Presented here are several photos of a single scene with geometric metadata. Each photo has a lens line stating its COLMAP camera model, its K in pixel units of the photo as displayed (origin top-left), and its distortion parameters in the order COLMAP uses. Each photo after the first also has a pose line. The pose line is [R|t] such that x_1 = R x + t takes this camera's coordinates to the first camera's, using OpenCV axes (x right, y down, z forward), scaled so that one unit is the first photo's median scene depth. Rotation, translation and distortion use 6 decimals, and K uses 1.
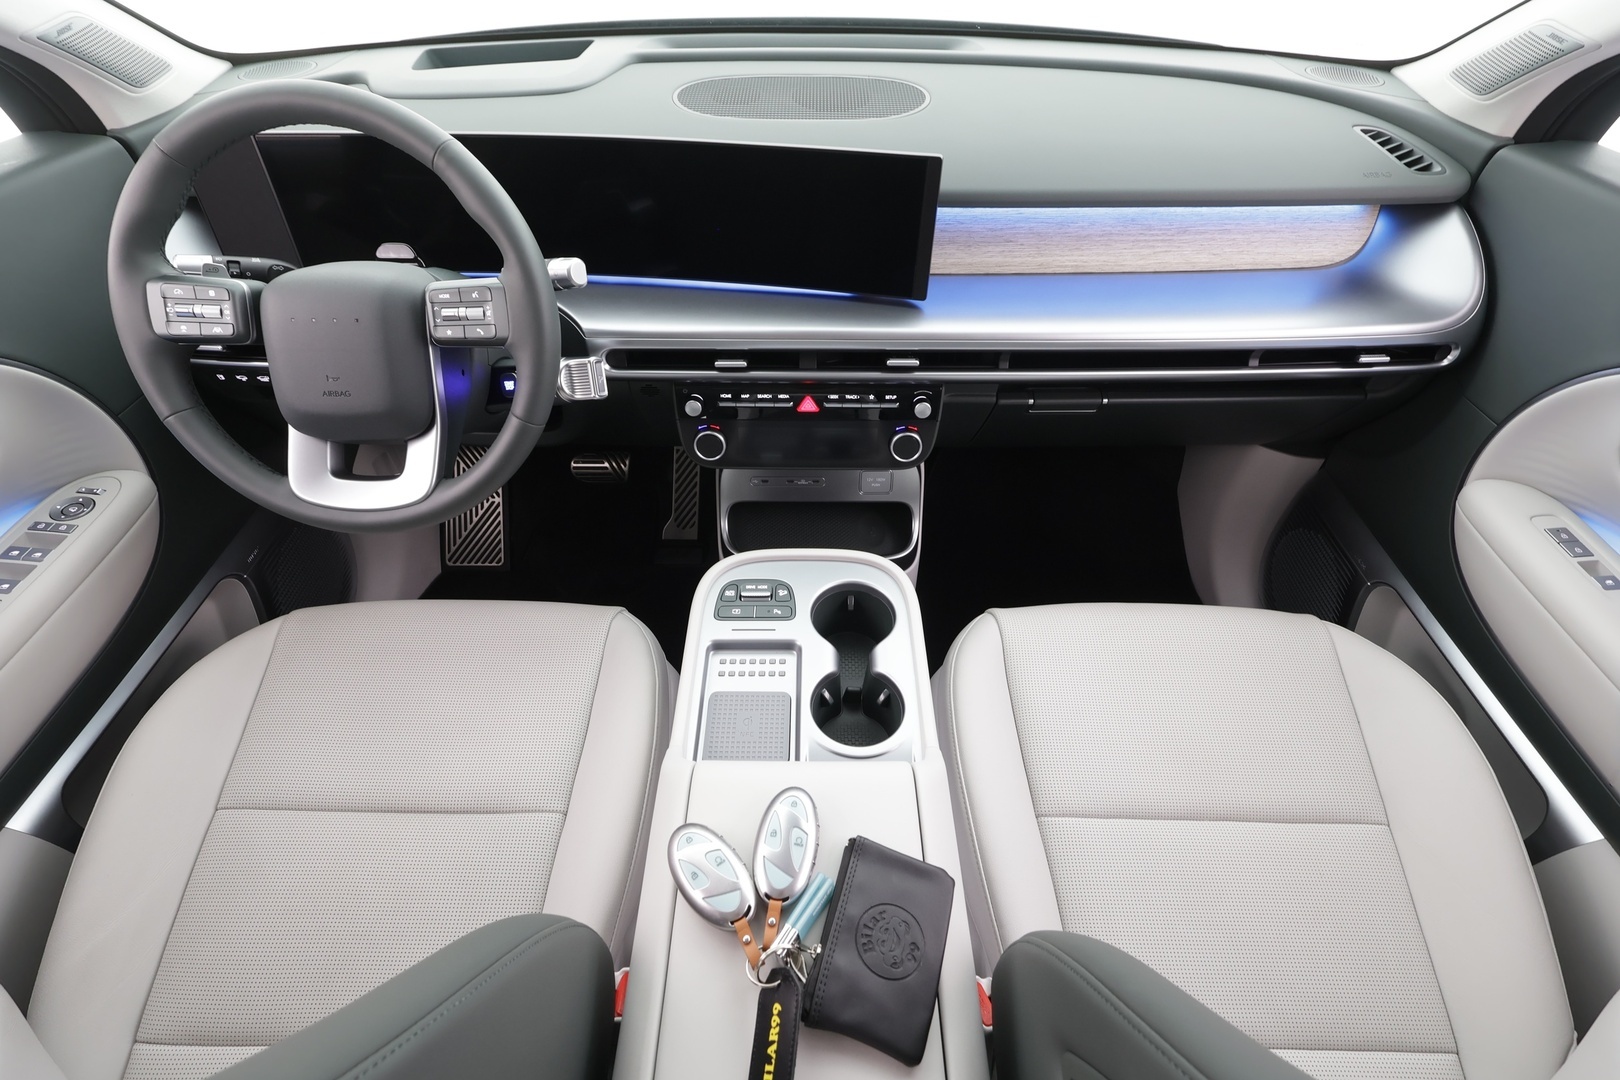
lens RADIAL K [[766.1, 0, 816.9], [0, 766.1, 535.2], [0, 0, 1]] dist [-0.005286, -0.000500]
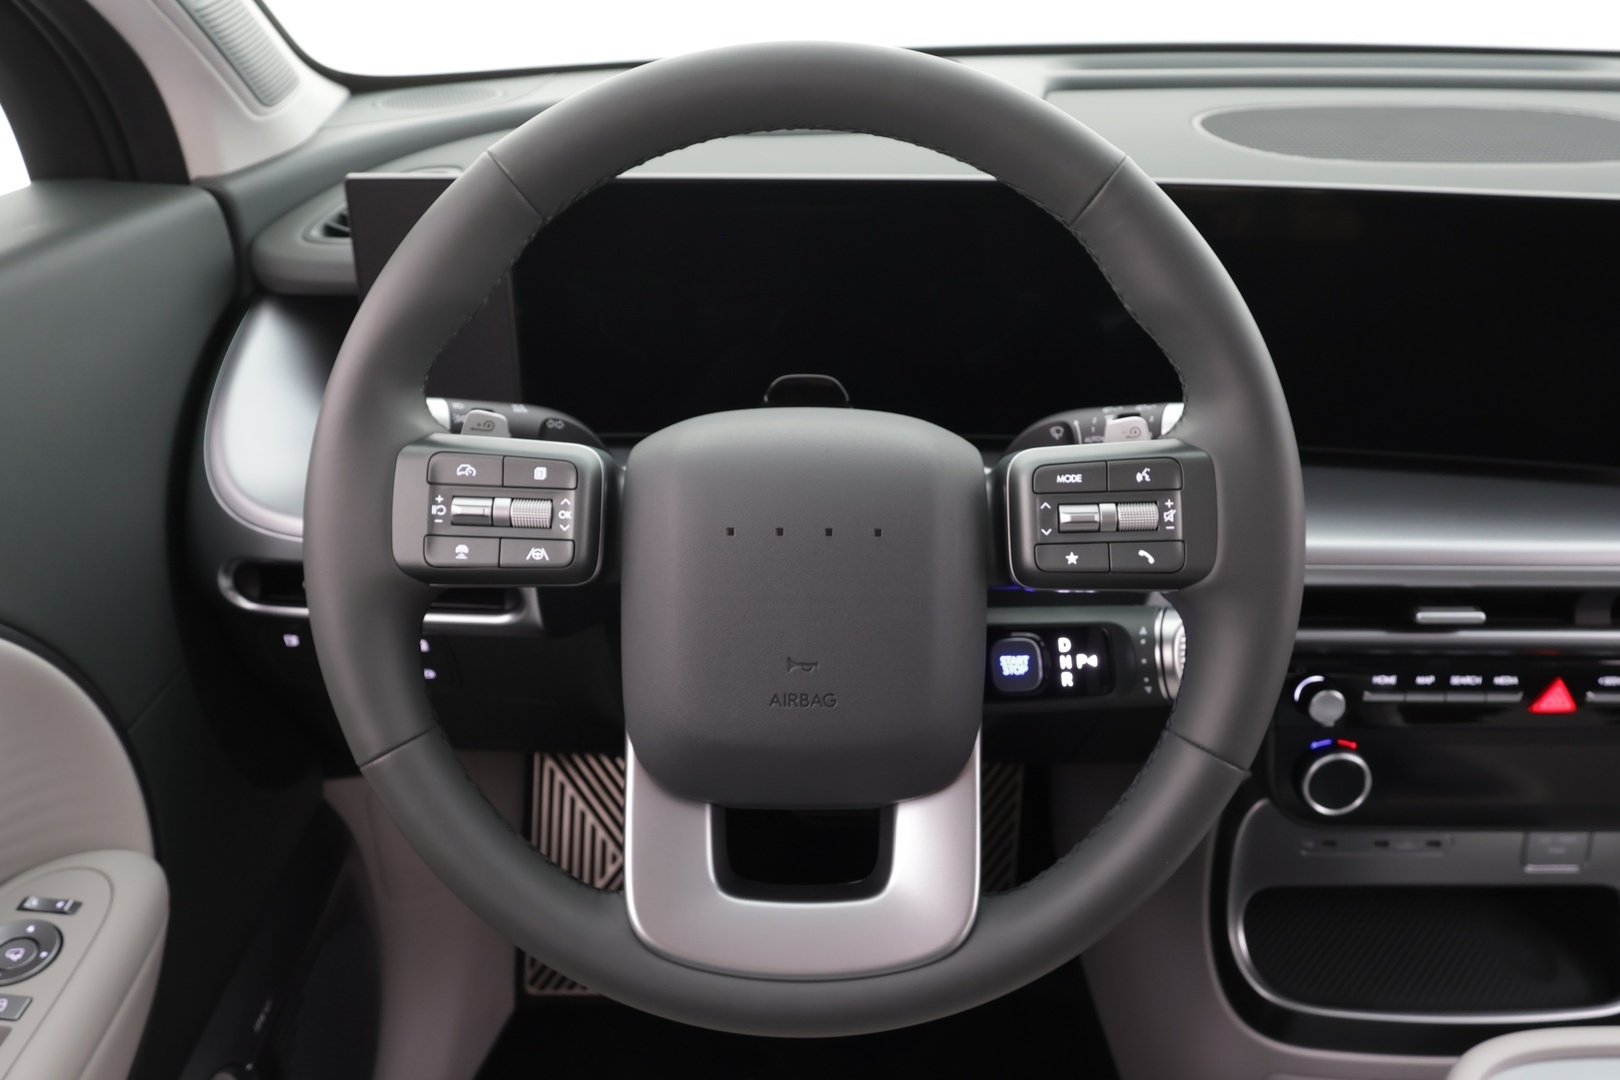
lens RADIAL K [[1190.6, 0, 813.3], [0, 1190.6, 538.7], [0, 0, 1]] dist [0.006733, -0.006981]
pose [[0.999985, -0.005140, -0.001941, -0.494745], [0.004464, 0.966079, -0.258209, -0.080693], [0.003202, 0.258196, 0.966087, 0.272114]]
